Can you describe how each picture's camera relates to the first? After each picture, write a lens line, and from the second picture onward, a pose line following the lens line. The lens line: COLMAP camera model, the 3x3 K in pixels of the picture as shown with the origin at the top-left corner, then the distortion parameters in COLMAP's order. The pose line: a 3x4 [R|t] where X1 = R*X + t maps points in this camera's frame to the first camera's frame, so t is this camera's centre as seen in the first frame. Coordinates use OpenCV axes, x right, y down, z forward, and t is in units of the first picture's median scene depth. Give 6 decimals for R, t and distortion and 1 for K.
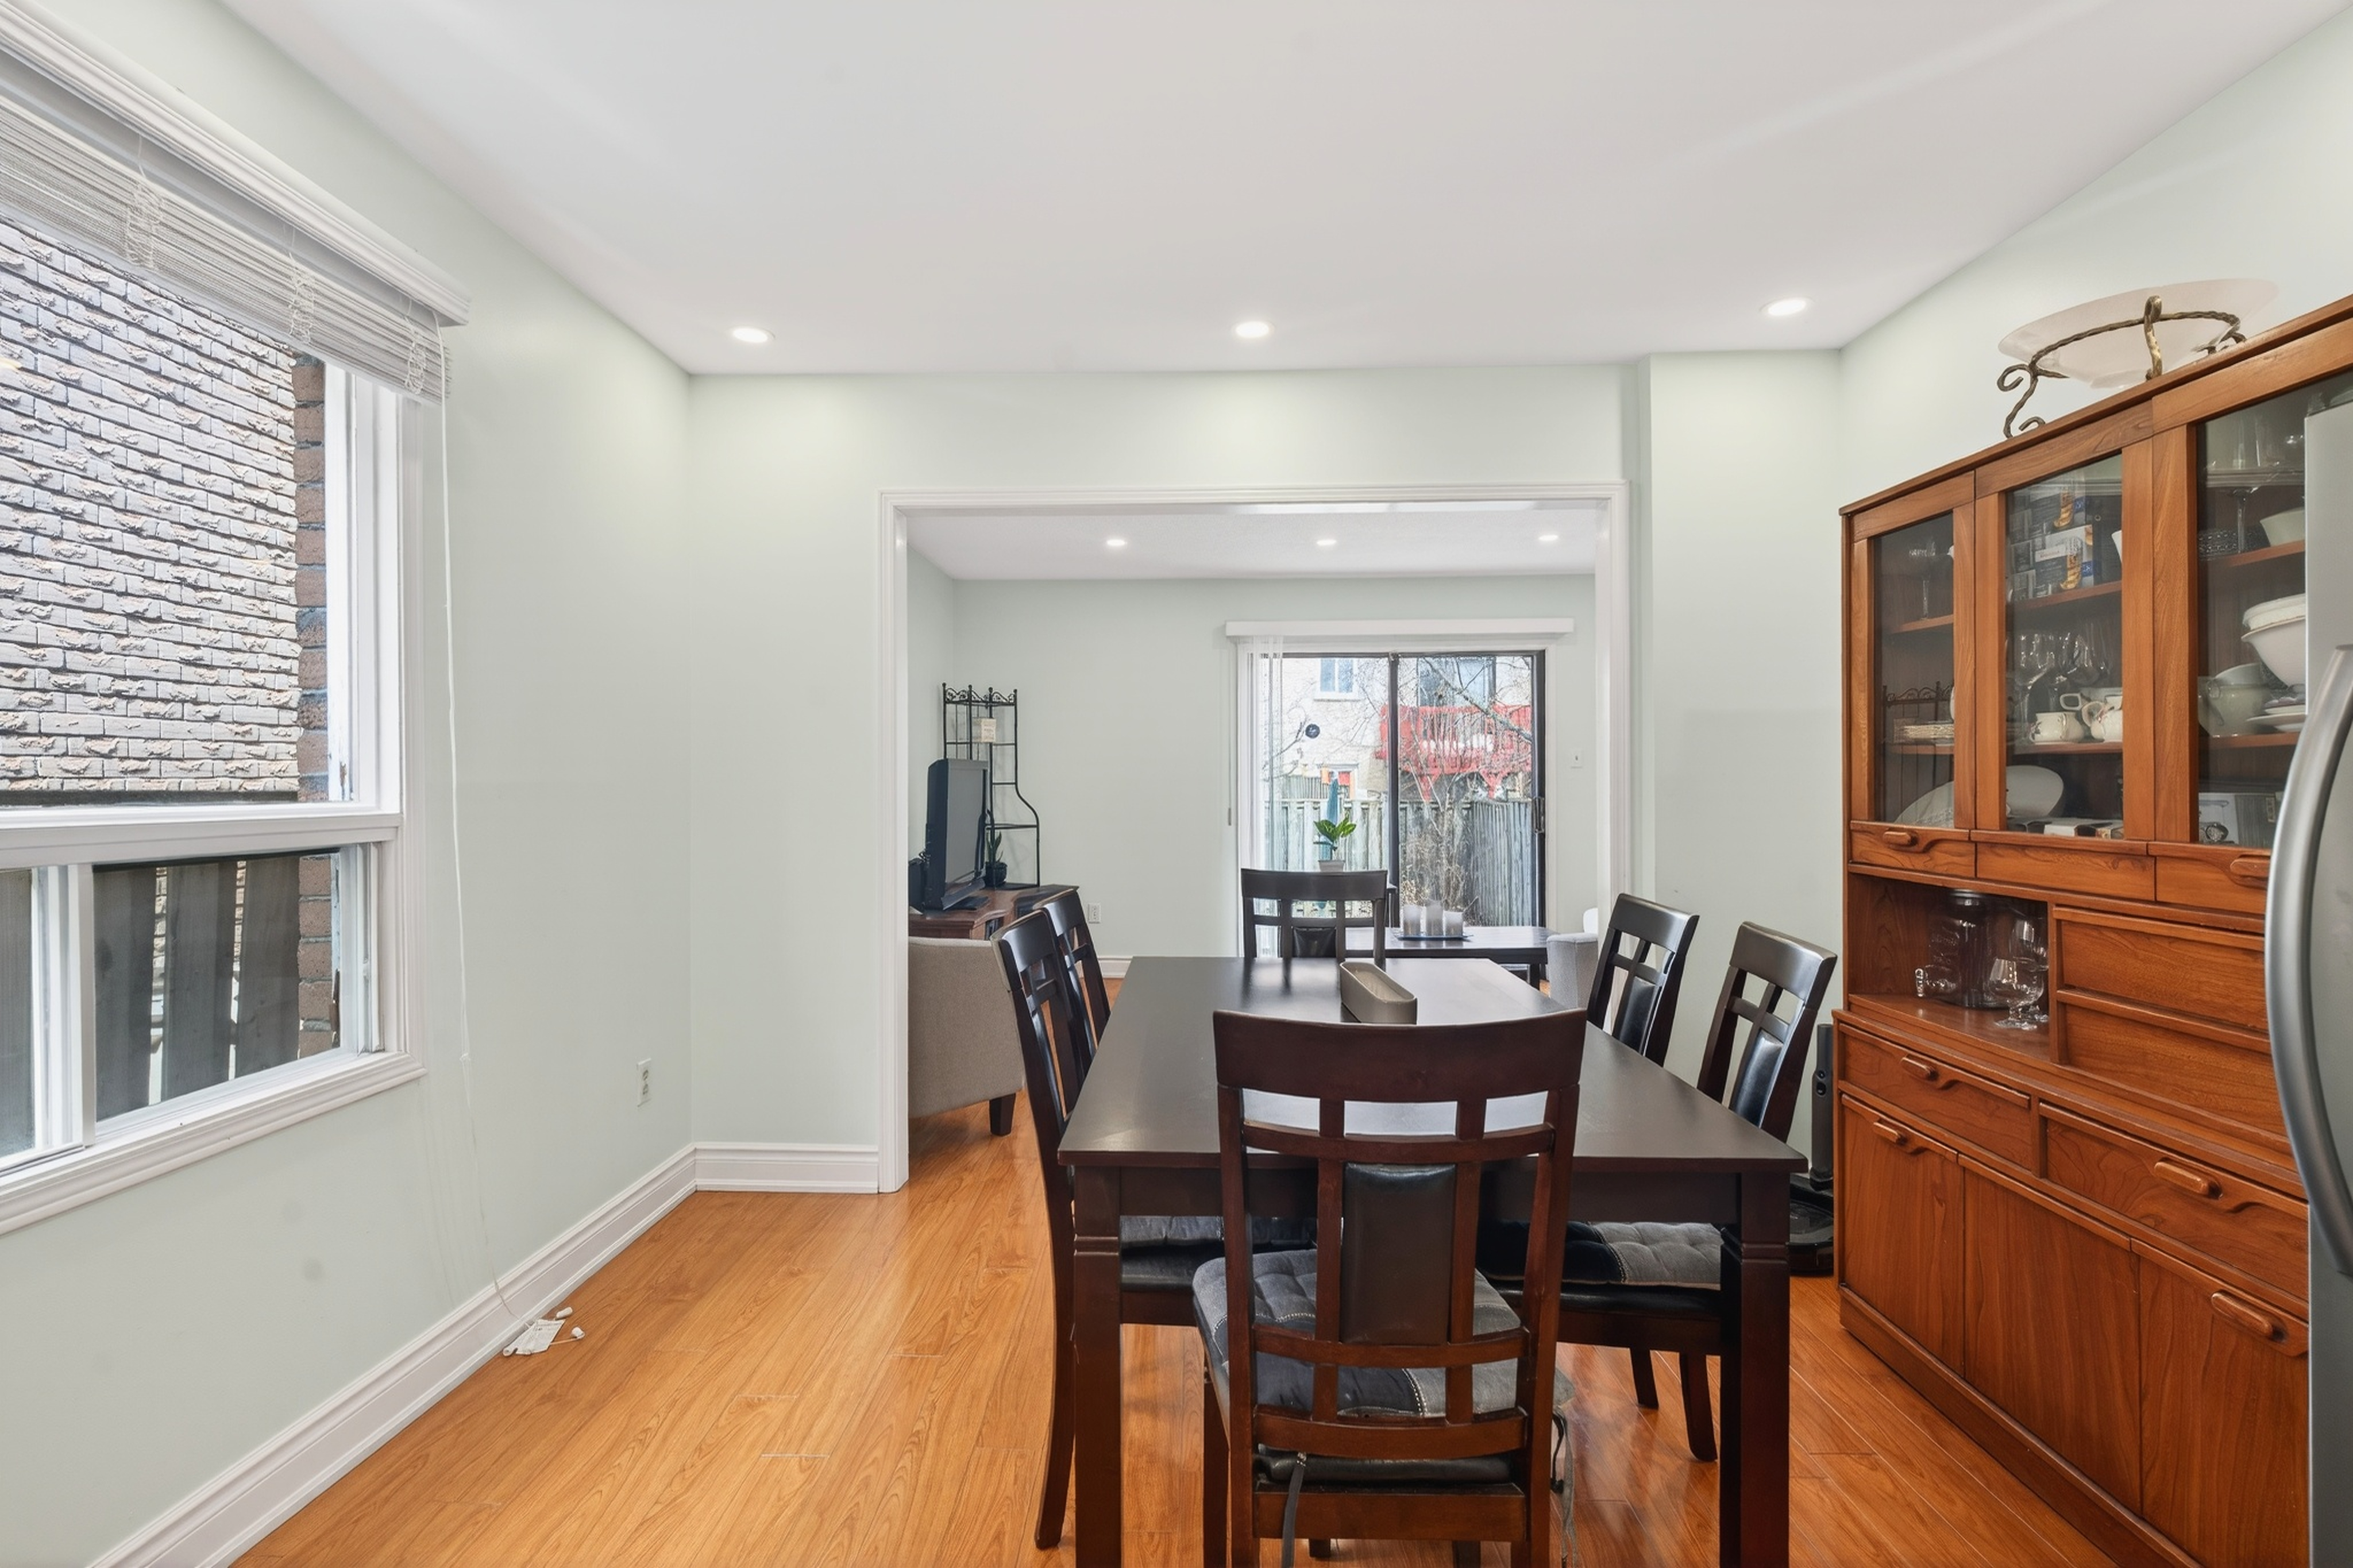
lens RADIAL K [[1115.1, 0, 1169.8], [0, 1115.1, 768.1], [0, 0, 1]] dist [0.002312, 0.000050]
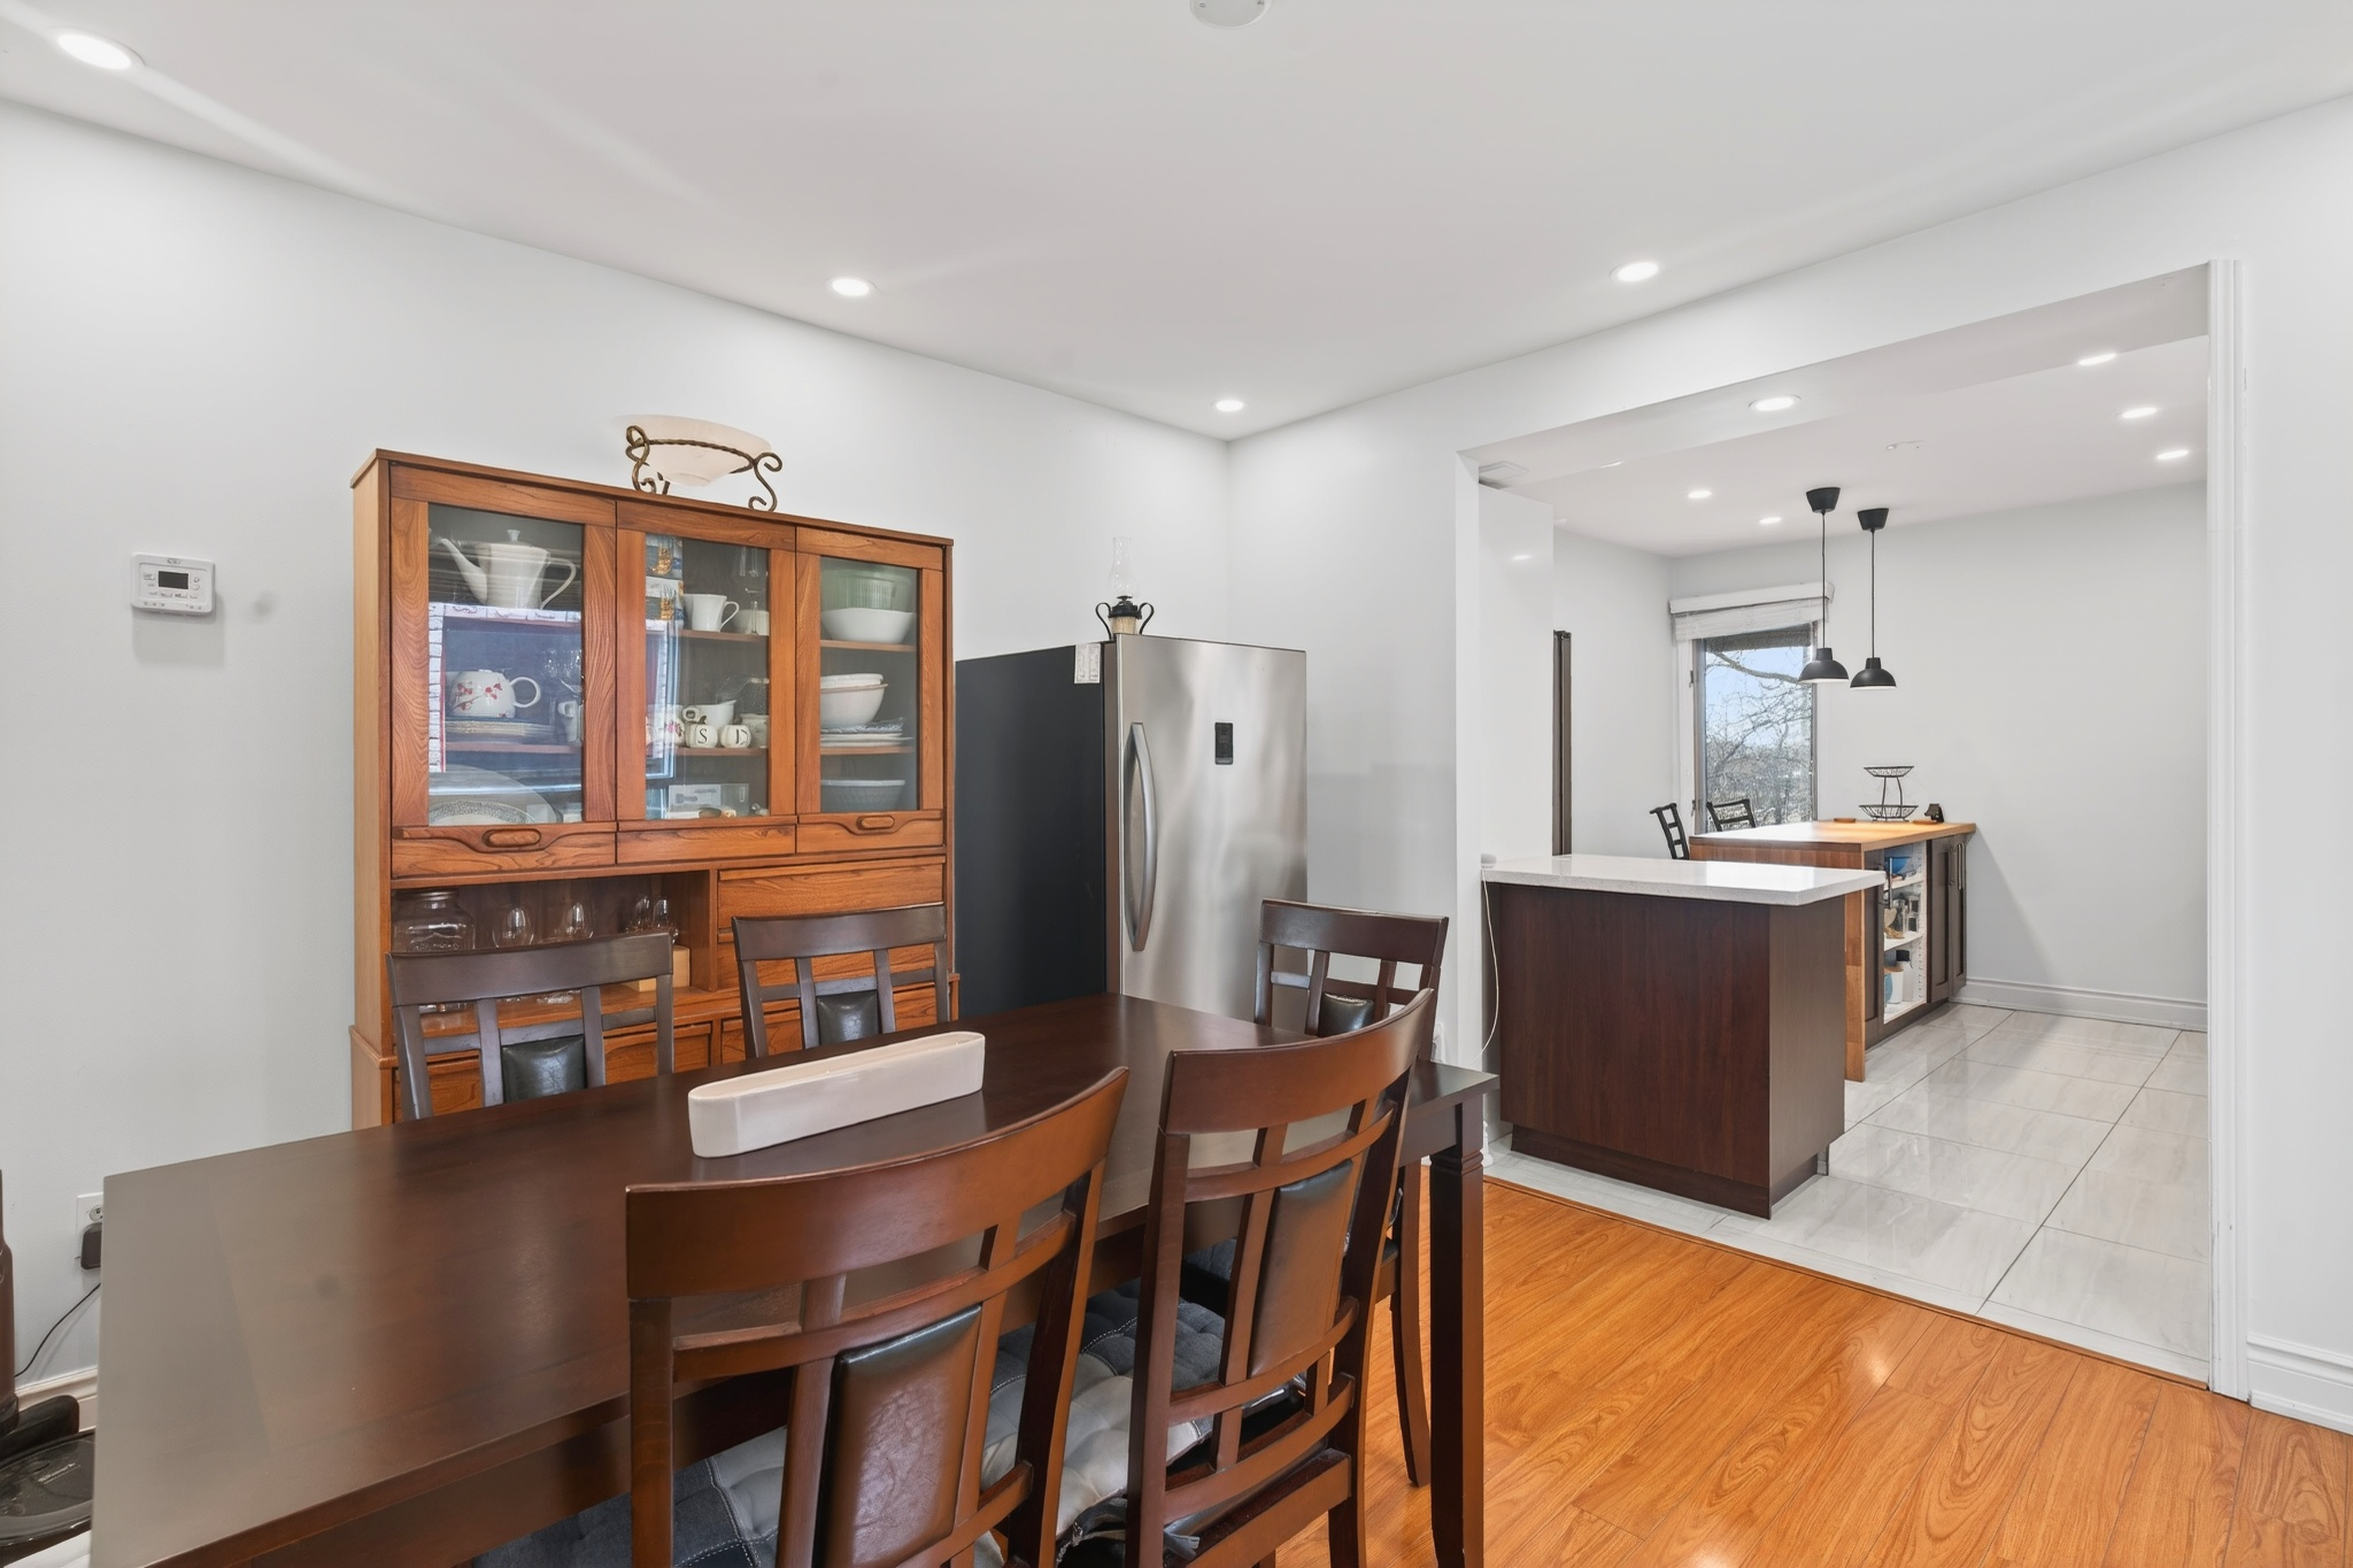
lens RADIAL K [[1123.2, 0, 1179.4], [0, 1123.2, 770.1], [0, 0, 1]] dist [0.002860, 0.000215]
pose [[-0.711383, 0.003246, 0.702797, -0.419060], [0.001389, 0.999994, -0.003213, 0.007294], [-0.702803, -0.001309, -0.711384, 1.237343]]
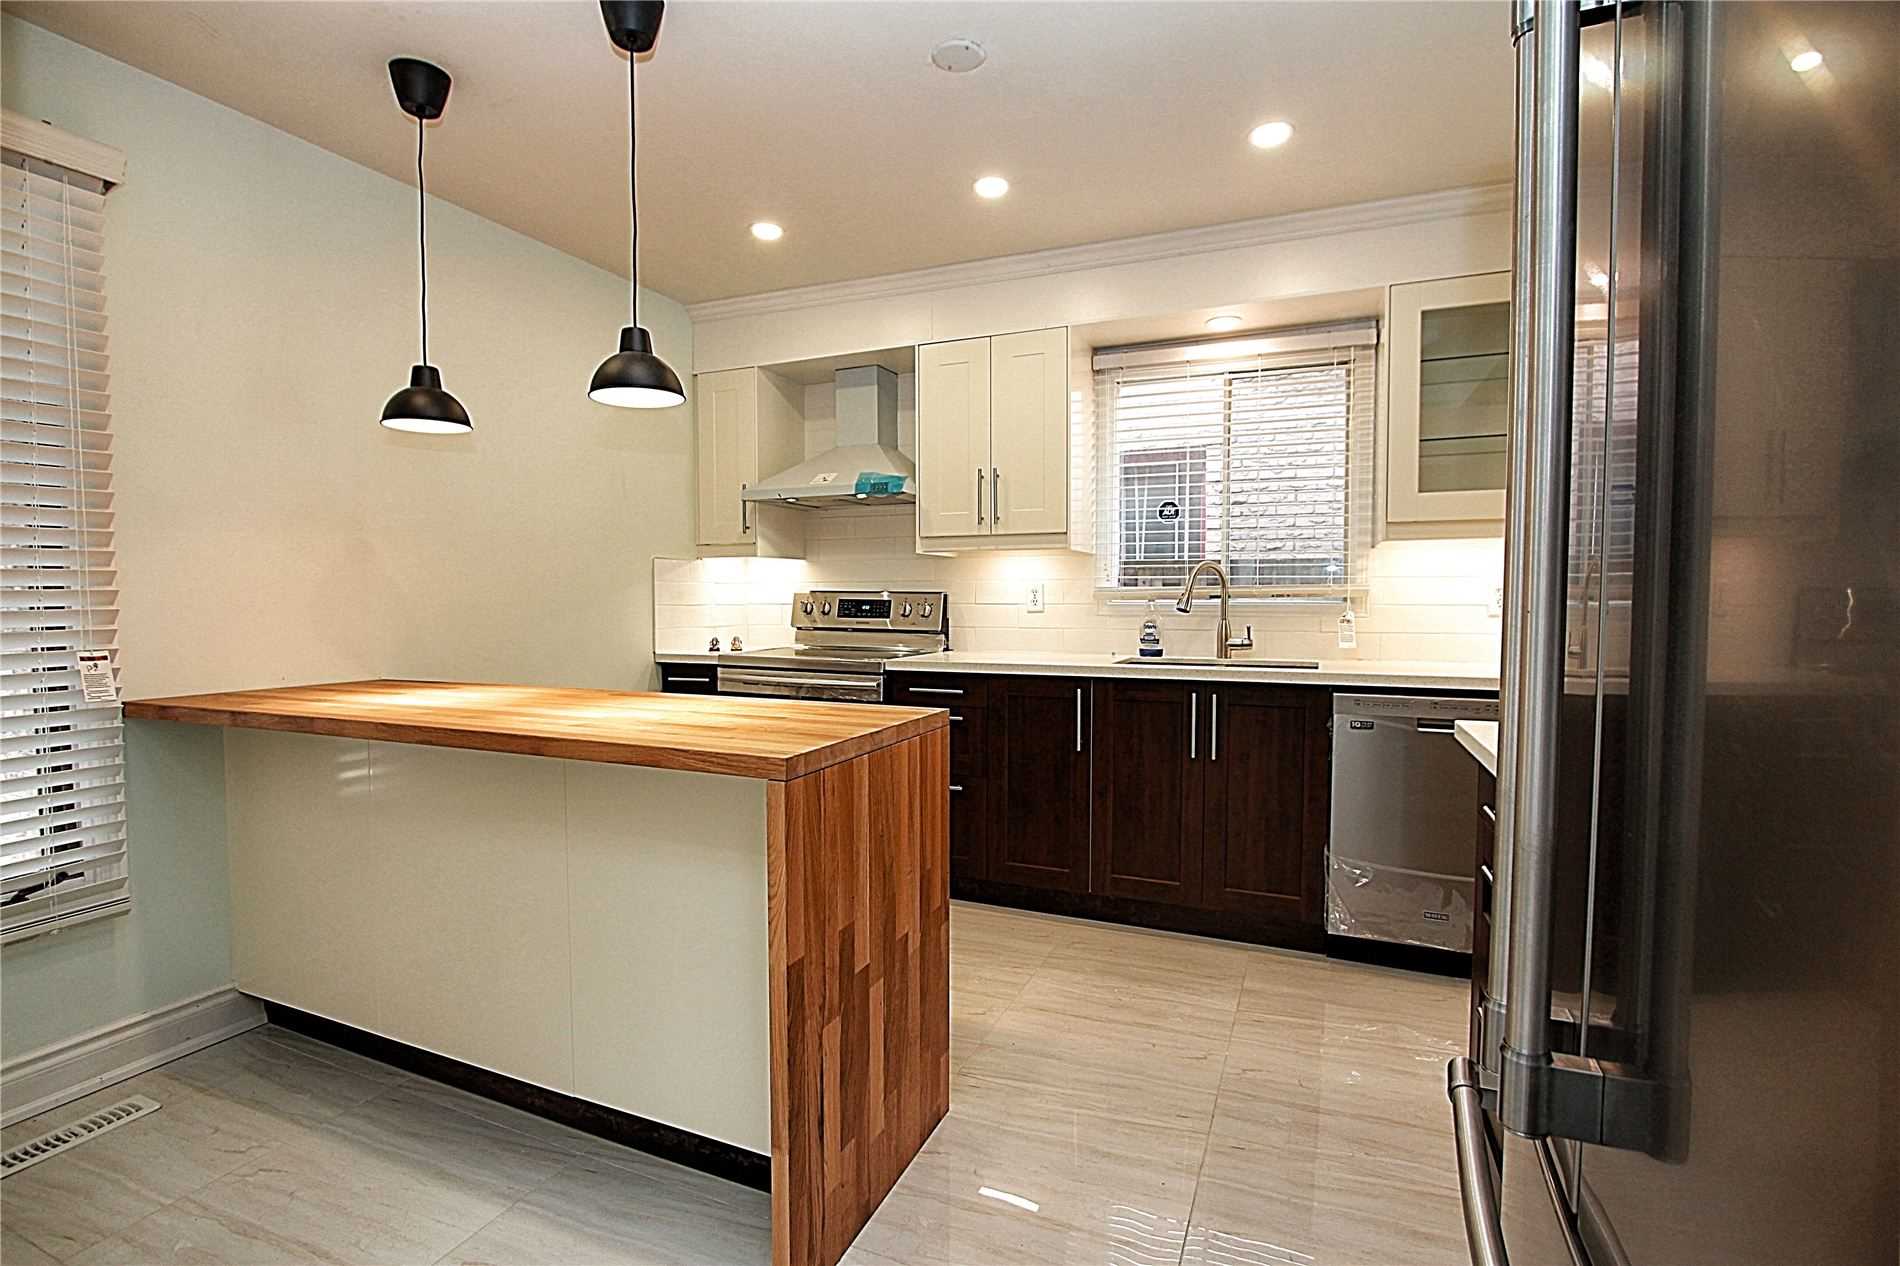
lens RADIAL K [[874.2, 0, 950.5], [0, 874.2, 648.5], [0, 0, 1]] dist [-0.025479, 0.000210]
pose [[-0.362608, 0.054282, -0.930360, 0.840842], [0.007739, 0.998443, 0.055238, 0.017164], [0.931910, 0.012830, -0.362463, -0.561395]]
